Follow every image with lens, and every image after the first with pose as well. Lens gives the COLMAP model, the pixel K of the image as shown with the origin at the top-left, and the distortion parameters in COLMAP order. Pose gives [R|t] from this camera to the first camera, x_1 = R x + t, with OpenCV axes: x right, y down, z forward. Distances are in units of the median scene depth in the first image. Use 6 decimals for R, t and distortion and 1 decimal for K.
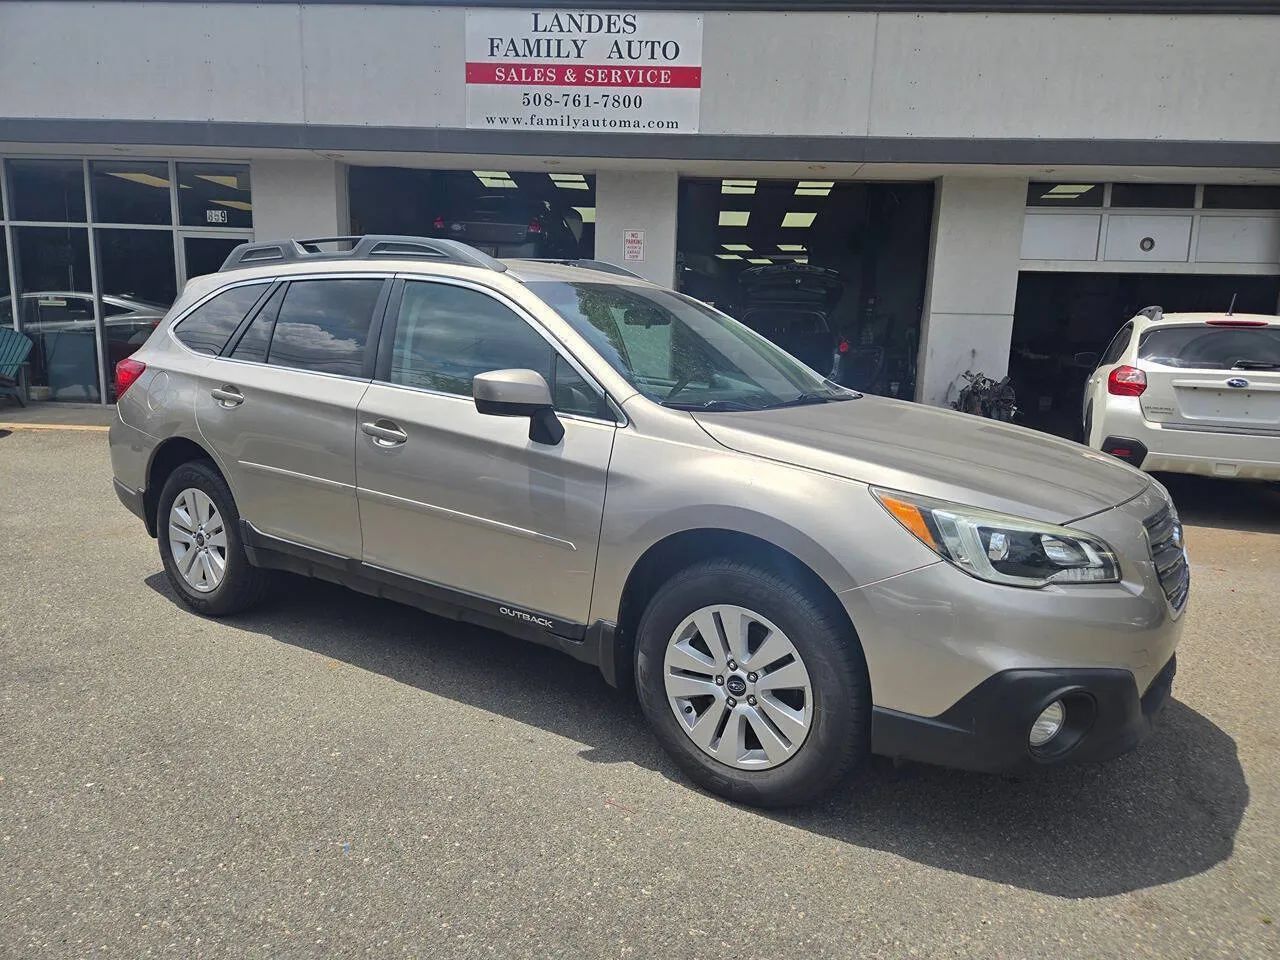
lens RADIAL K [[844.0, 0, 673.1], [0, 844.0, 487.4], [0, 0, 1]] dist [0.062248, -0.049261]
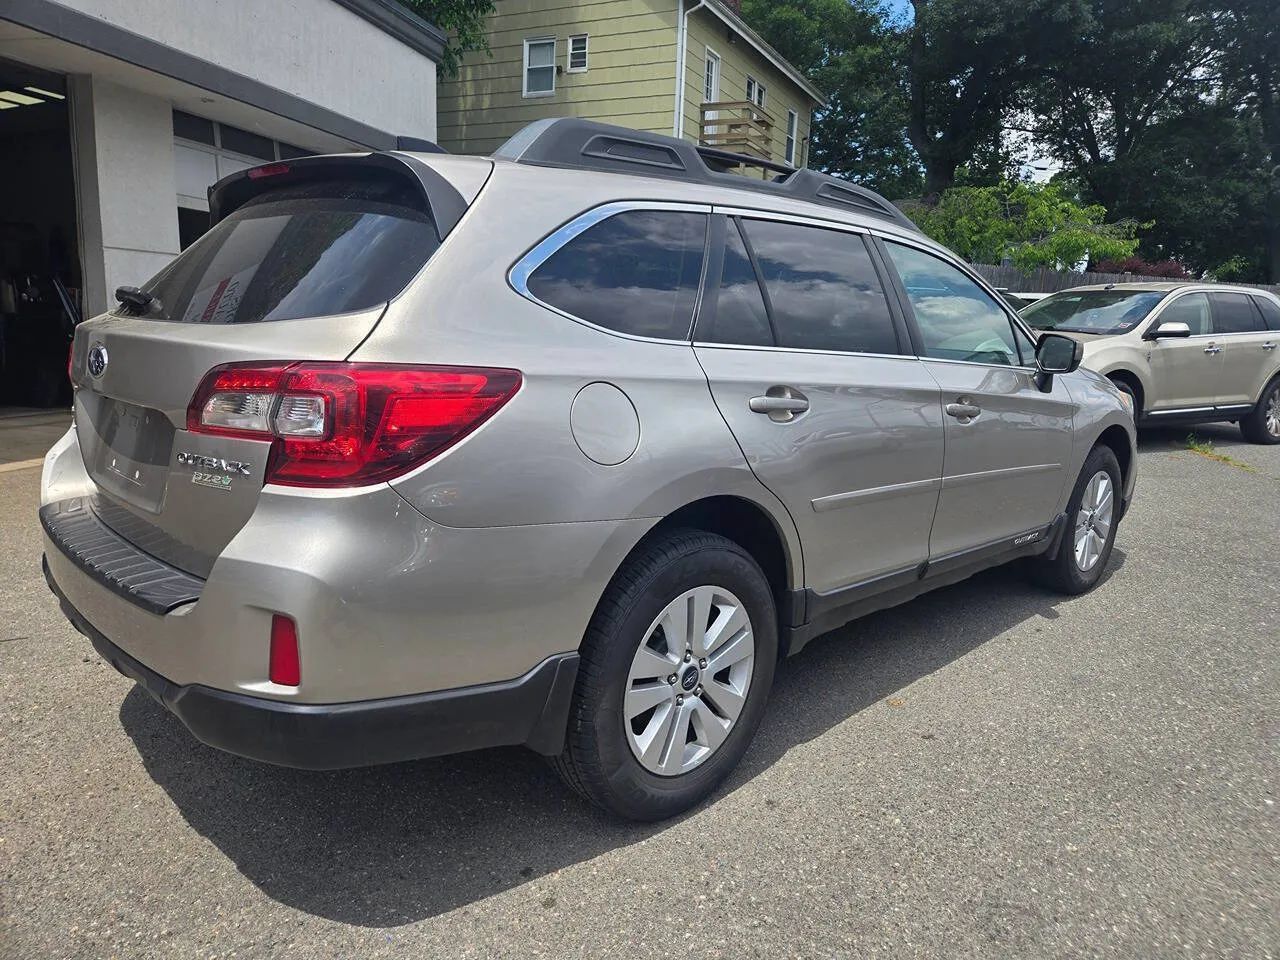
lens RADIAL K [[840.9, 0, 666.4], [0, 840.9, 477.1], [0, 0, 1]] dist [0.061436, -0.048071]
pose [[0.210207, -0.199764, 0.957031, -1.086673], [0.141594, 0.974802, 0.172373, -0.165512], [-0.967349, 0.099276, 0.233195, 0.910431]]
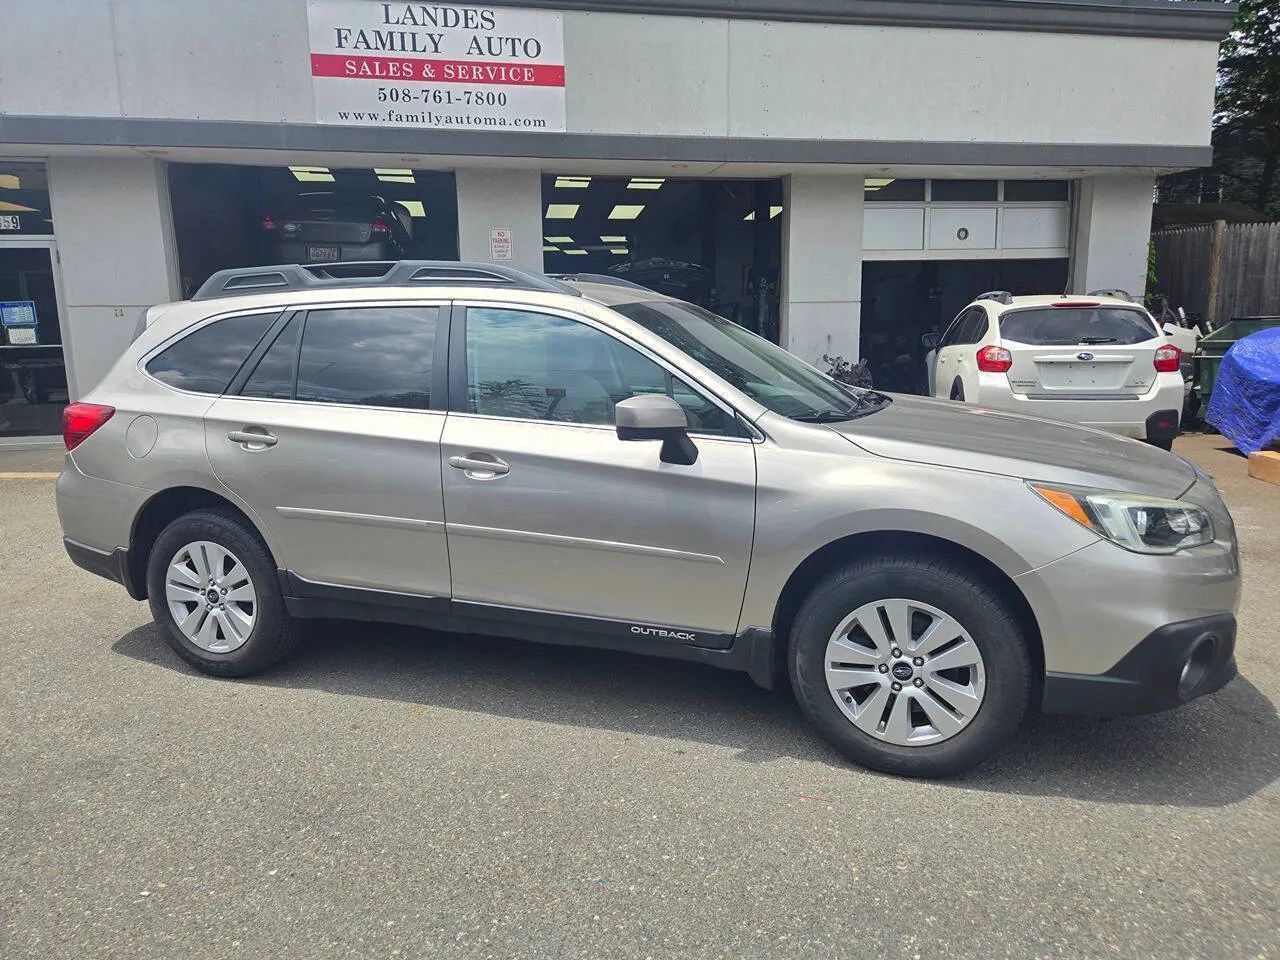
lens RADIAL K [[850.4, 0, 671.5], [0, 850.4, 475.4], [0, 0, 1]] dist [0.065388, -0.049097]
pose [[0.969321, -0.085890, 0.230302, -0.290191], [0.085944, 0.996252, 0.009818, -0.035534], [-0.230283, 0.010276, 0.973070, -0.008302]]
